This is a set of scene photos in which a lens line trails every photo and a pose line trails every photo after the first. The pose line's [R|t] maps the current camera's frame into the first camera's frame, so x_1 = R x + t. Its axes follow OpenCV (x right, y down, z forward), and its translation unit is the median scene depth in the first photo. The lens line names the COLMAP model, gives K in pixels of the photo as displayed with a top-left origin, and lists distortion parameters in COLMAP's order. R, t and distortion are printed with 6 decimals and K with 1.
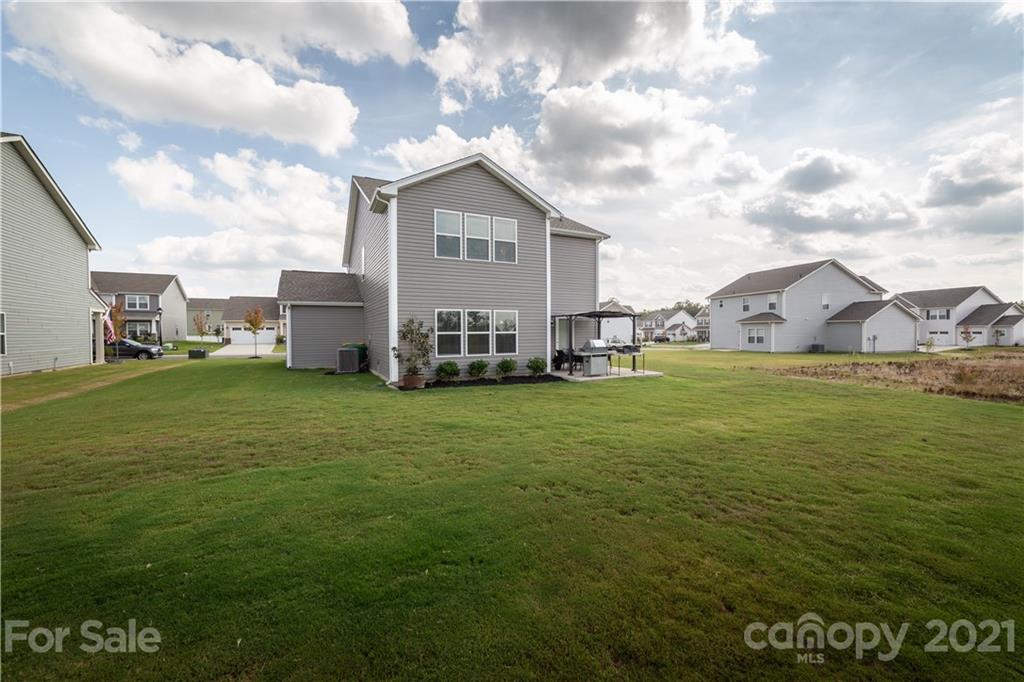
lens RADIAL K [[397.3, 0, 506.5], [0, 397.3, 332.5], [0, 0, 1]] dist [-0.010500, 0.000410]
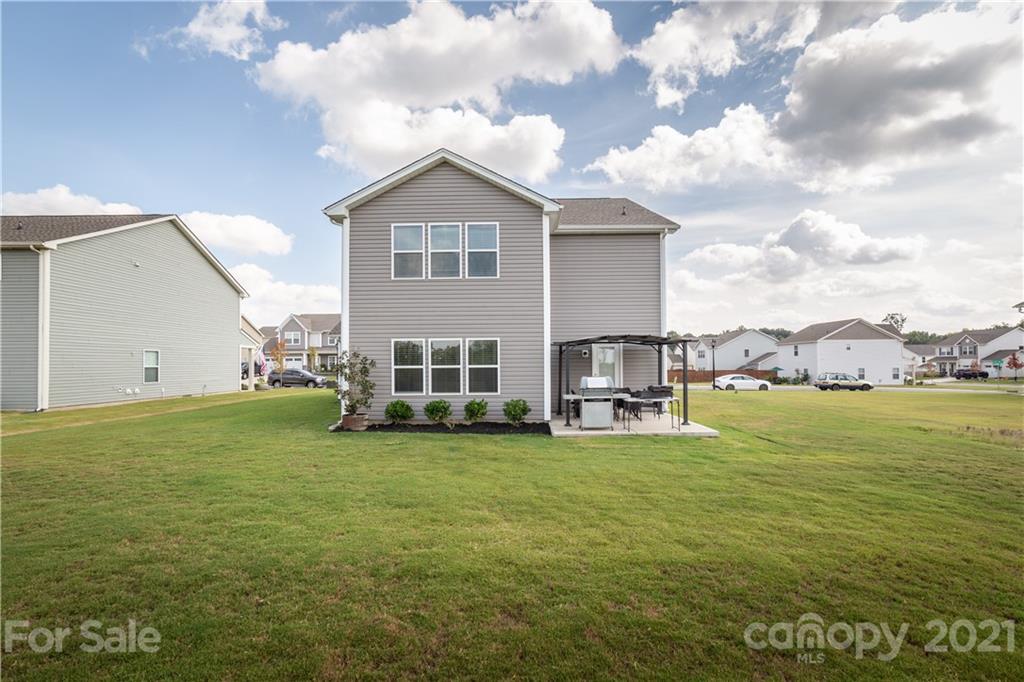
lens RADIAL K [[445.2, 0, 513.8], [0, 445.2, 361.0], [0, 0, 1]] dist [-0.017543, -0.001502]
pose [[0.887444, -0.003070, -0.460906, 0.456984], [0.000400, 0.999983, -0.005892, -0.005484], [0.460916, 0.005044, 0.887430, 0.241508]]
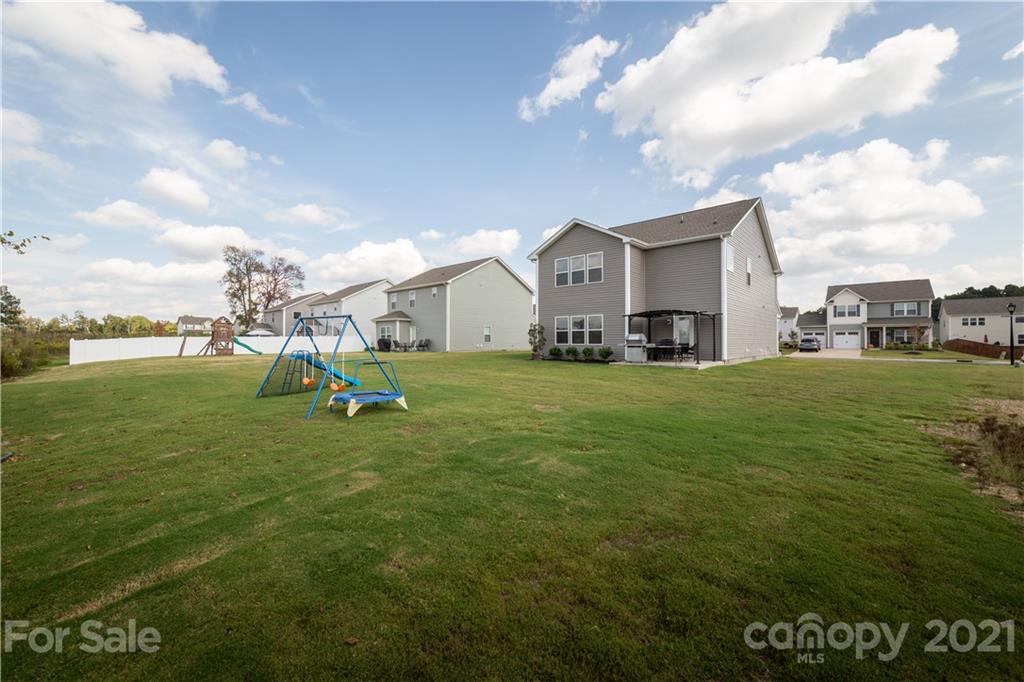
lens RADIAL K [[397.3, 0, 513.4], [0, 397.3, 341.9], [0, 0, 1]] dist [-0.010500, 0.000410]
pose [[0.360212, 0.006615, -0.932847, 1.260216], [-0.008088, 0.999959, 0.003968, 0.041545], [0.932835, 0.006116, 0.360251, 0.183342]]
